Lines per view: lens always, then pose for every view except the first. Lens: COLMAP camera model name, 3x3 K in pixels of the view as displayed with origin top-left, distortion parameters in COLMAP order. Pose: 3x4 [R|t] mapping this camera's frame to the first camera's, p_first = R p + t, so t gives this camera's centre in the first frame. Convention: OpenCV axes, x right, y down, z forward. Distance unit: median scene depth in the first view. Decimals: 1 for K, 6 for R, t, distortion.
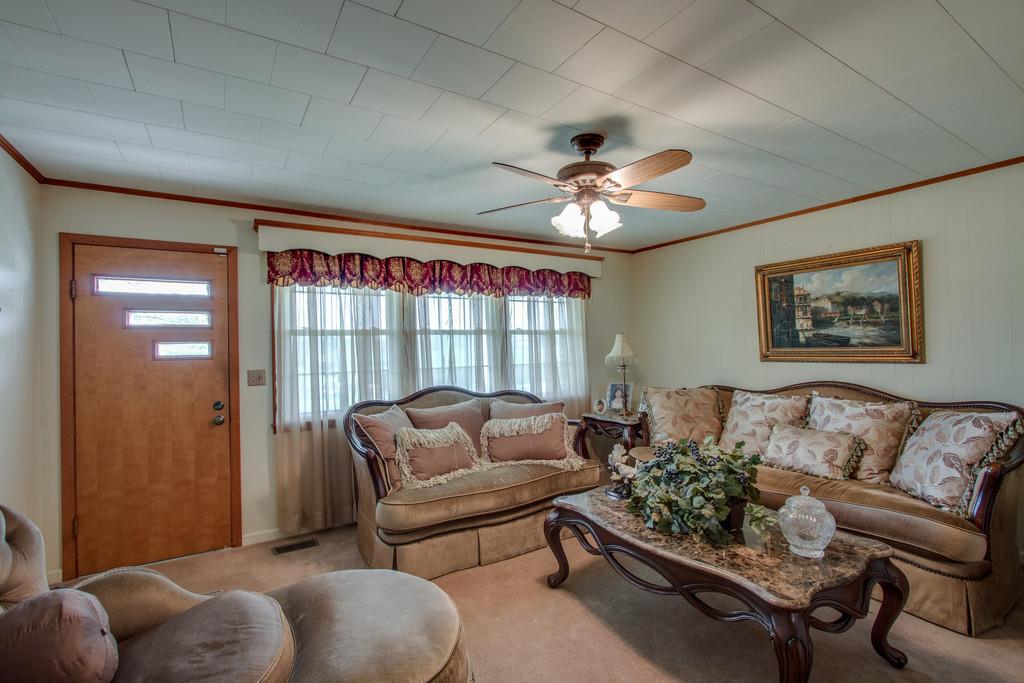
lens RADIAL K [[474.7, 0, 510.2], [0, 474.7, 338.3], [0, 0, 1]] dist [-0.007299, -0.000486]
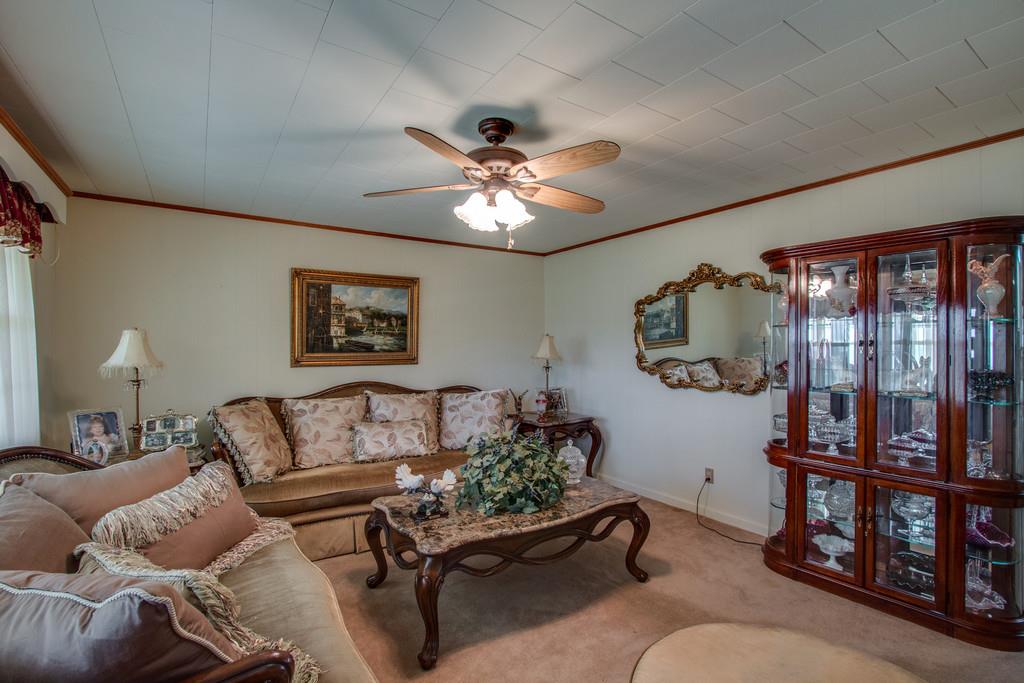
lens RADIAL K [[474.7, 0, 510.2], [0, 474.7, 338.3], [0, 0, 1]] dist [-0.007299, -0.000486]
pose [[-0.035984, 0.036097, 0.998700, -0.517468], [-0.018131, 0.999159, -0.036767, 0.020543], [-0.999188, -0.019430, -0.035299, 0.684301]]
